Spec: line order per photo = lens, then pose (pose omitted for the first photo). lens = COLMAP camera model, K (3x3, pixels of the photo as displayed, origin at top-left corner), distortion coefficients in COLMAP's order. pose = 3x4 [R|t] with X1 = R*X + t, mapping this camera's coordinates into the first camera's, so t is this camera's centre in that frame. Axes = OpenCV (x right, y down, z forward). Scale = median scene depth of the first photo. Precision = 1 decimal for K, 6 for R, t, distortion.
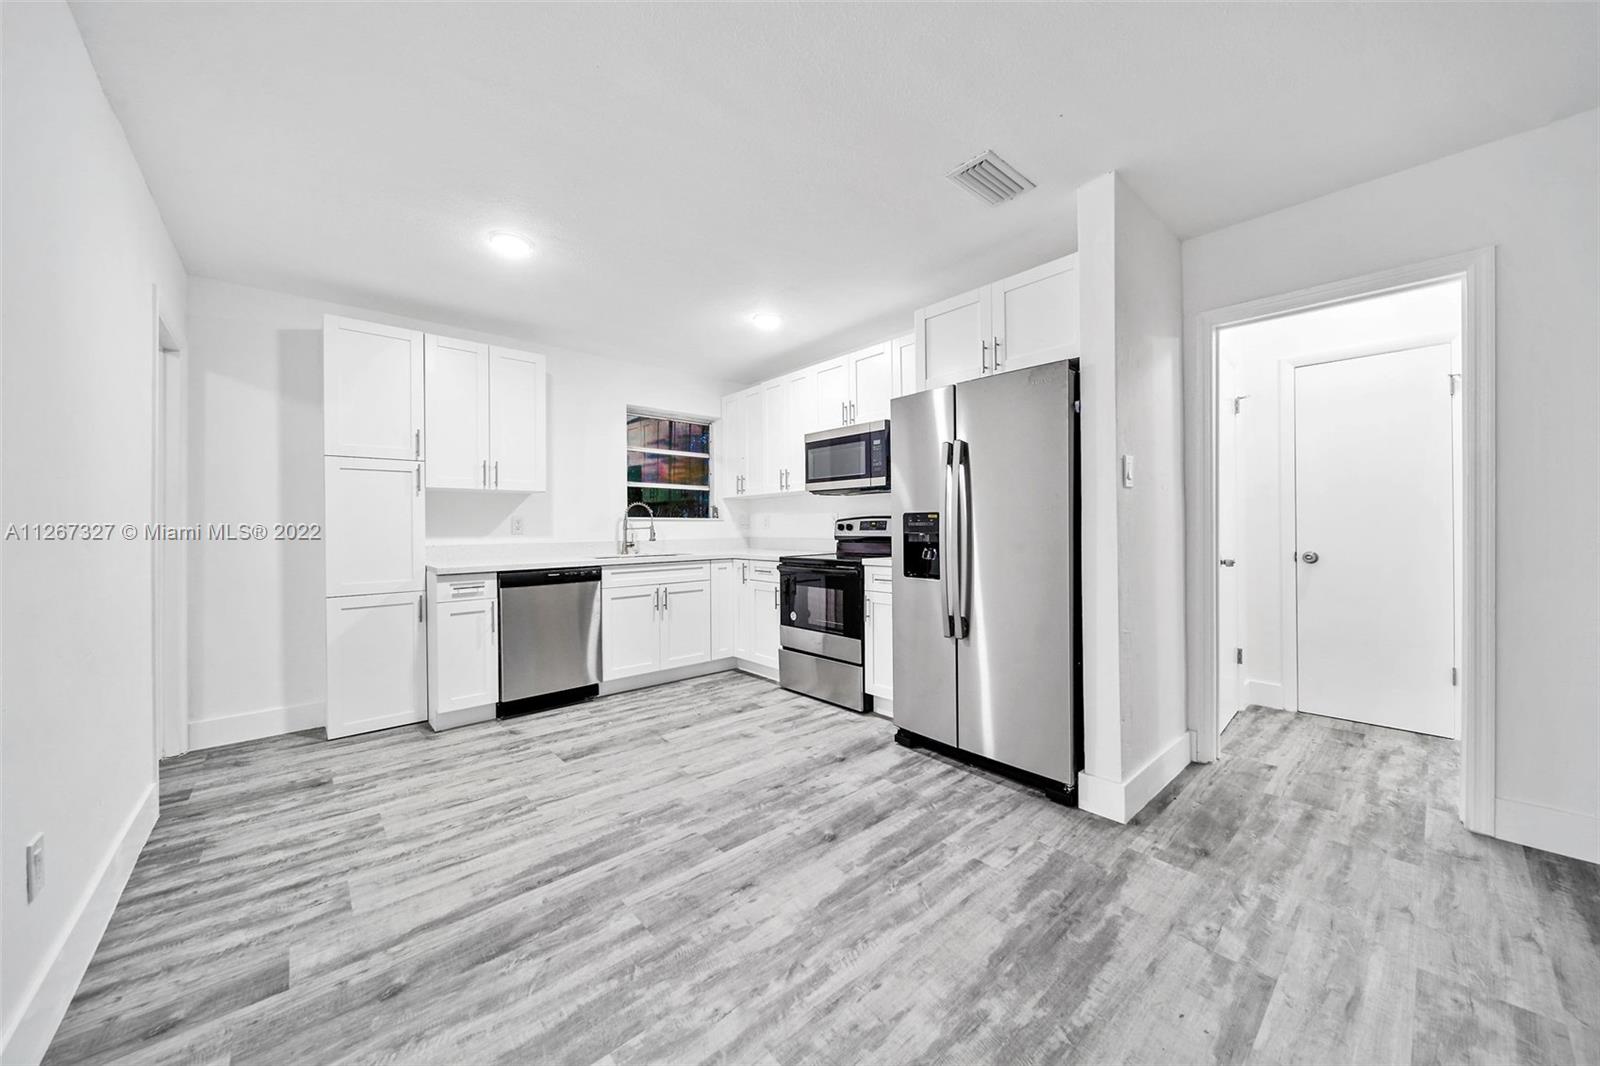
lens RADIAL K [[568.0, 0, 797.7], [0, 568.0, 527.2], [0, 0, 1]] dist [-0.000527, -0.000114]
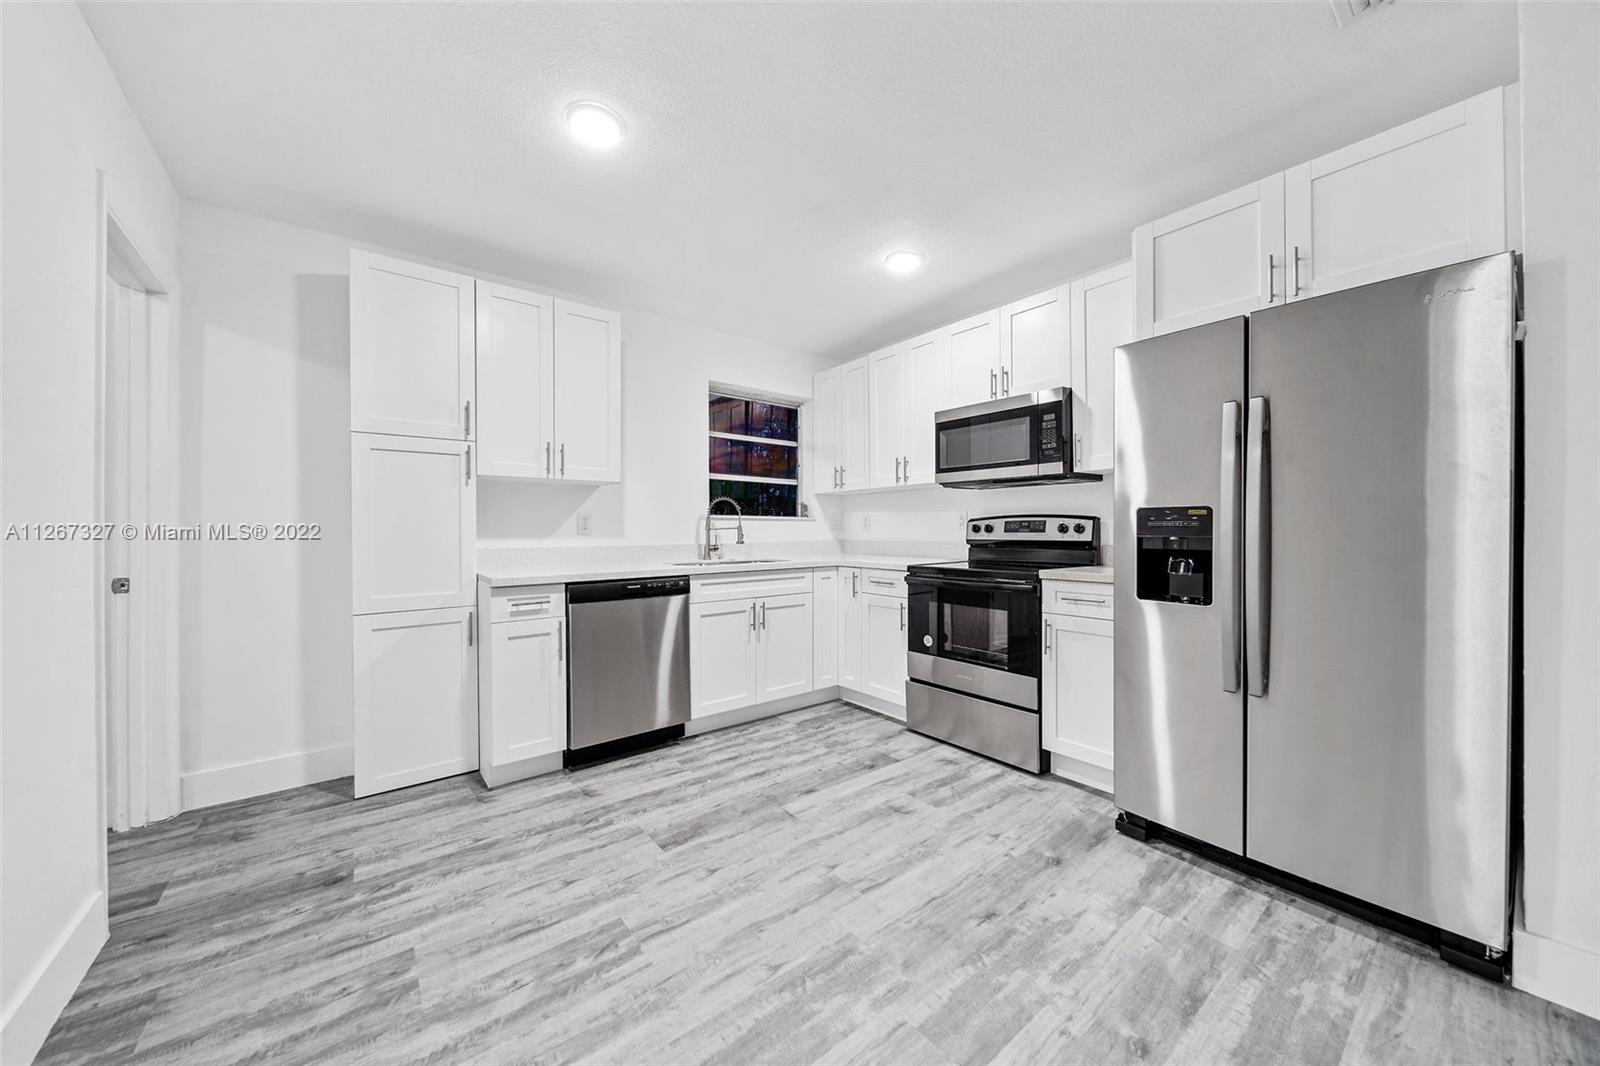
lens RADIAL K [[563.1, 0, 800.0], [0, 563.1, 533.0], [0, 0, 1]] dist [-0.001205, -0.000318]
pose [[0.998576, 0.005766, -0.053040, -0.180969], [-0.005446, 0.999966, 0.006182, 0.003794], [0.053074, -0.005885, 0.998573, 0.266131]]
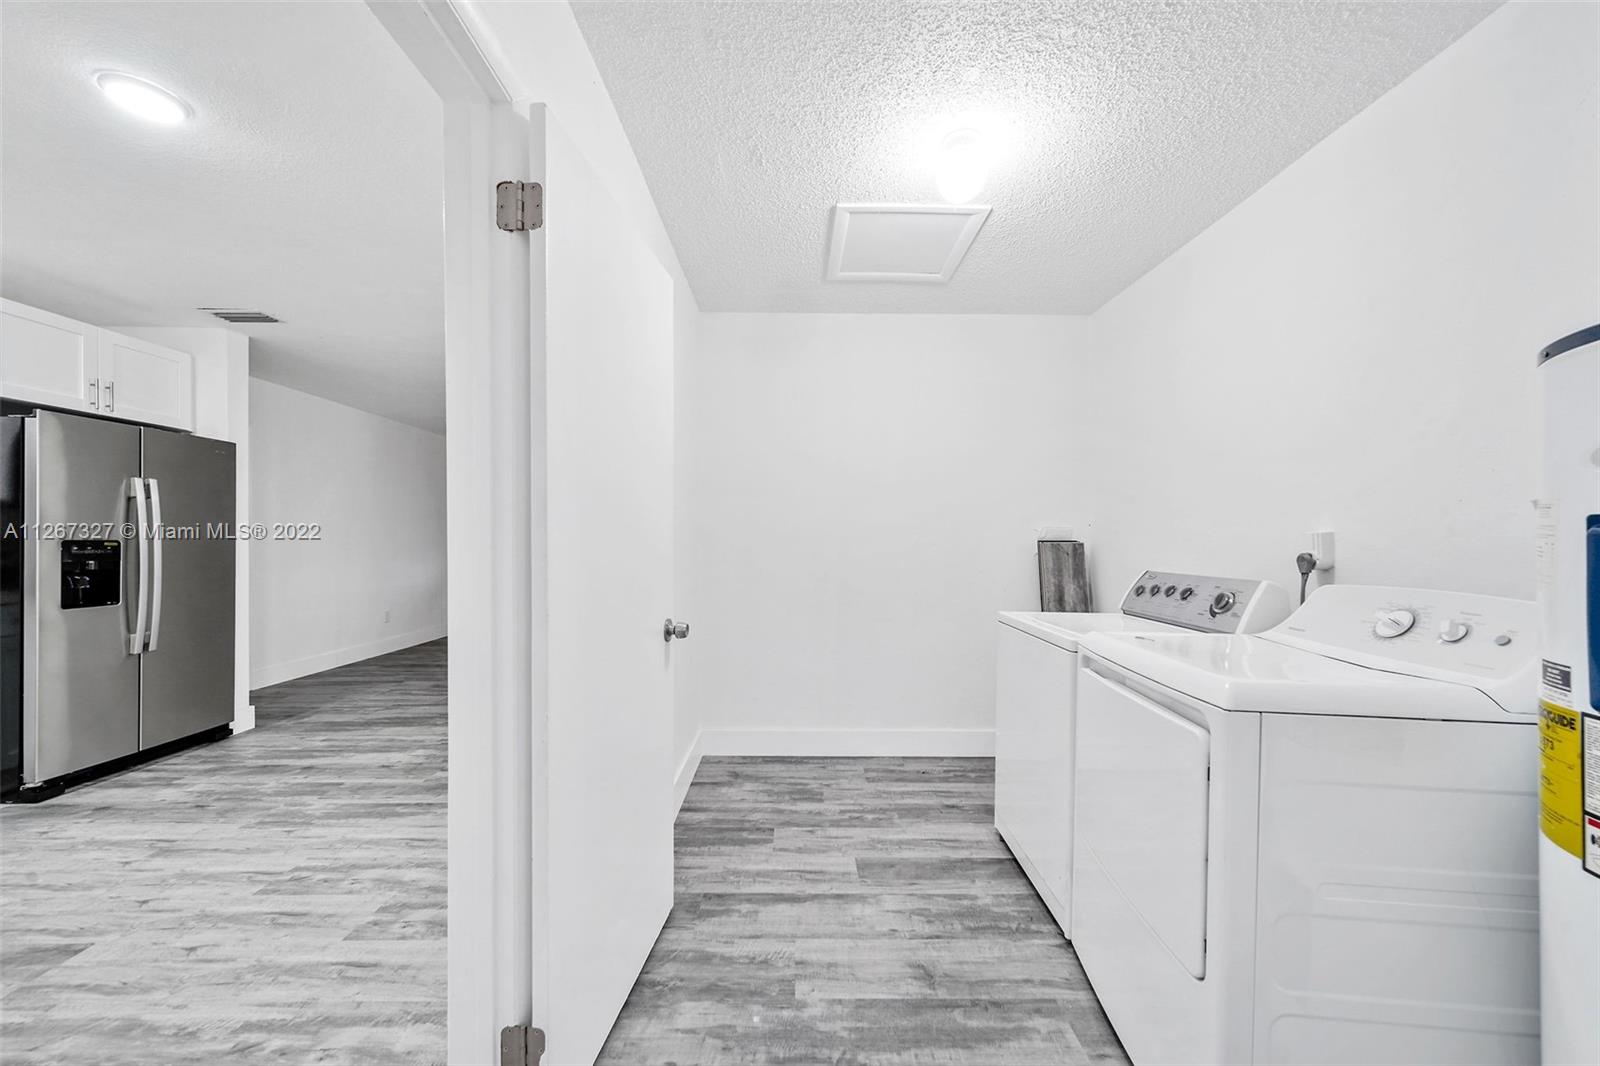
lens RADIAL K [[584.5, 0, 804.9], [0, 584.5, 541.1], [0, 0, 1]] dist [-0.000400, -0.000060]
pose [[-0.759167, 0.005751, 0.650871, -1.255945], [0.006736, 0.999977, -0.000979, -0.013039], [-0.650861, 0.003641, -0.759188, 0.874188]]
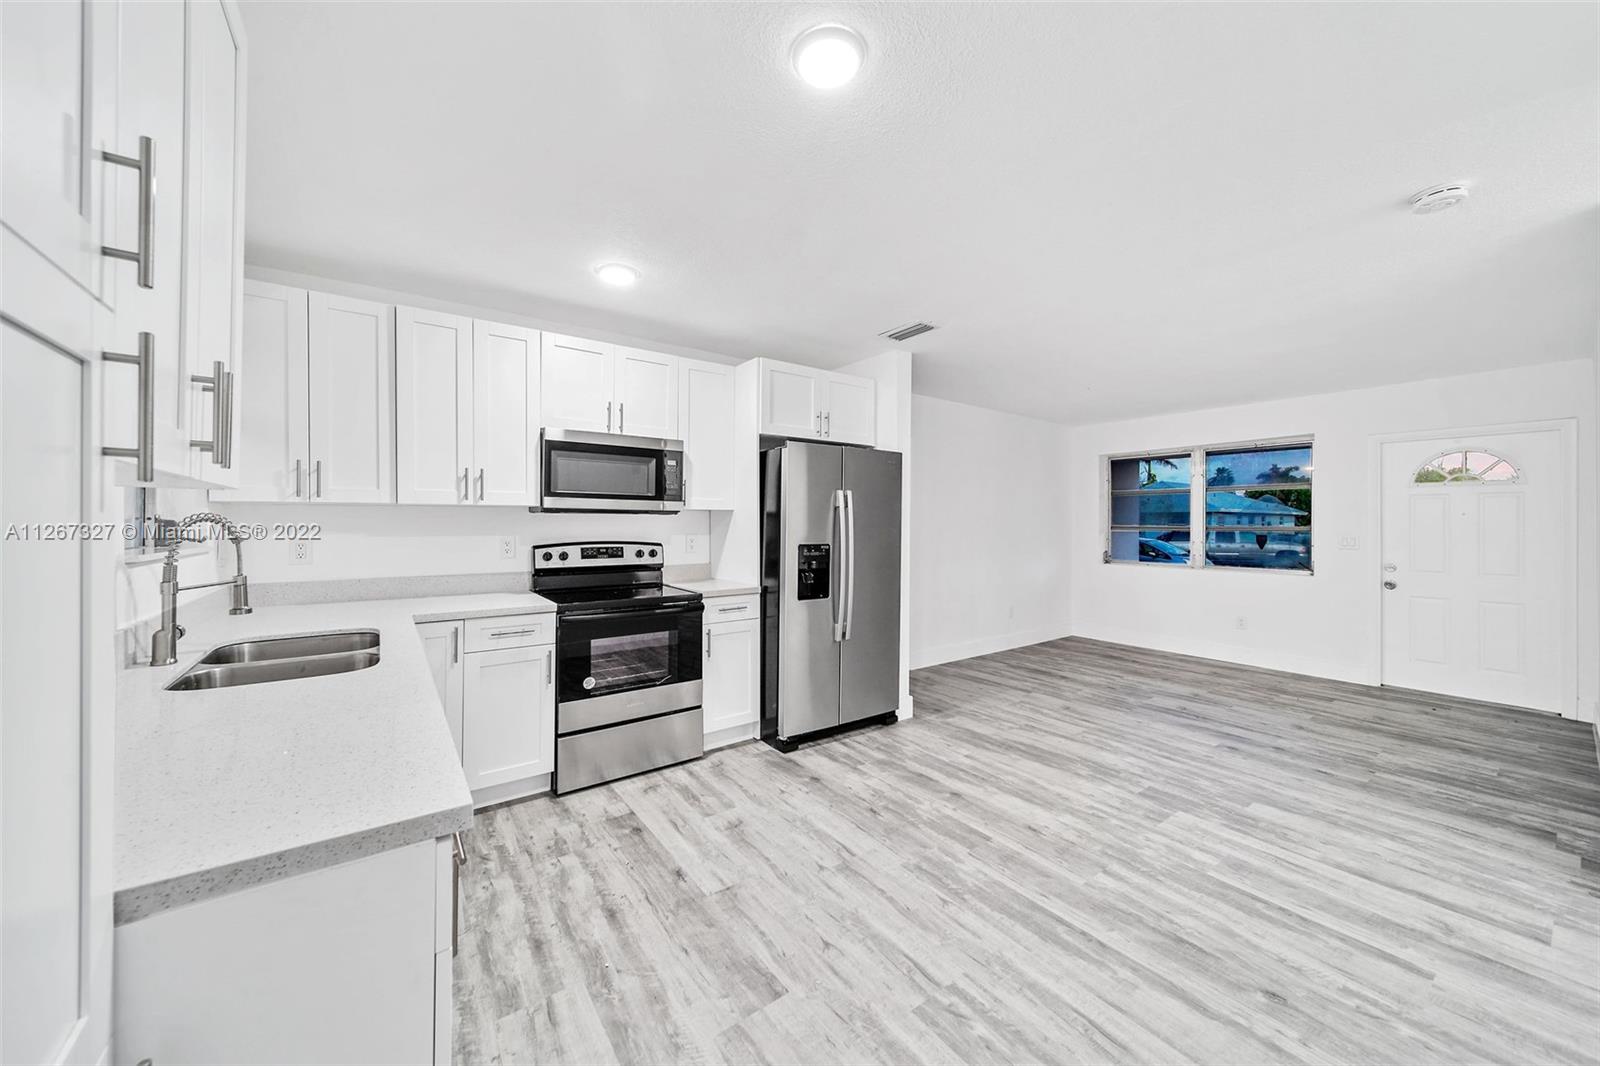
lens RADIAL K [[573.1, 0, 795.0], [0, 573.1, 522.7], [0, 0, 1]] dist [0.008641, -0.000213]
pose [[0.094214, 0.007707, 0.995522, -0.894933], [-0.005354, 0.999959, -0.007234, -0.055748], [-0.995538, -0.004649, 0.094251, 0.840423]]
